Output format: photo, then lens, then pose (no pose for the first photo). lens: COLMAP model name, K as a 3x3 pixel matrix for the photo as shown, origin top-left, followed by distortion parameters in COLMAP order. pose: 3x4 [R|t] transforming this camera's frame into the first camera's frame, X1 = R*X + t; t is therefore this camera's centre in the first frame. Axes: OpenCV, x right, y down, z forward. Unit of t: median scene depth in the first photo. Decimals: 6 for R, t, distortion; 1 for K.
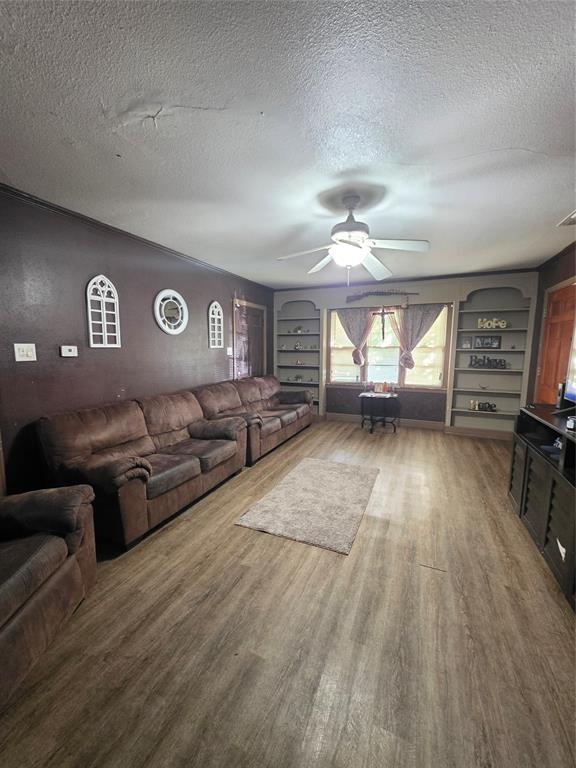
lens RADIAL K [[309.6, 0, 287.5], [0, 309.6, 385.9], [0, 0, 1]] dist [0.000743, 0.001428]
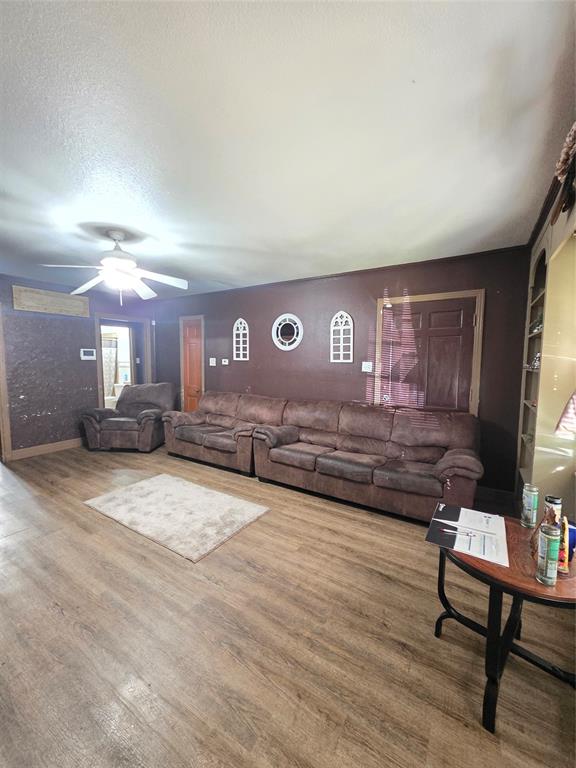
lens RADIAL K [[309.6, 0, 287.4], [0, 309.6, 381.0], [0, 0, 1]] dist [0.000743, 0.001428]
pose [[-0.164164, 0.046837, -0.985321, 0.808918], [-0.145730, 0.986760, 0.071185, -0.131223], [0.975609, 0.155276, -0.155165, 1.184437]]
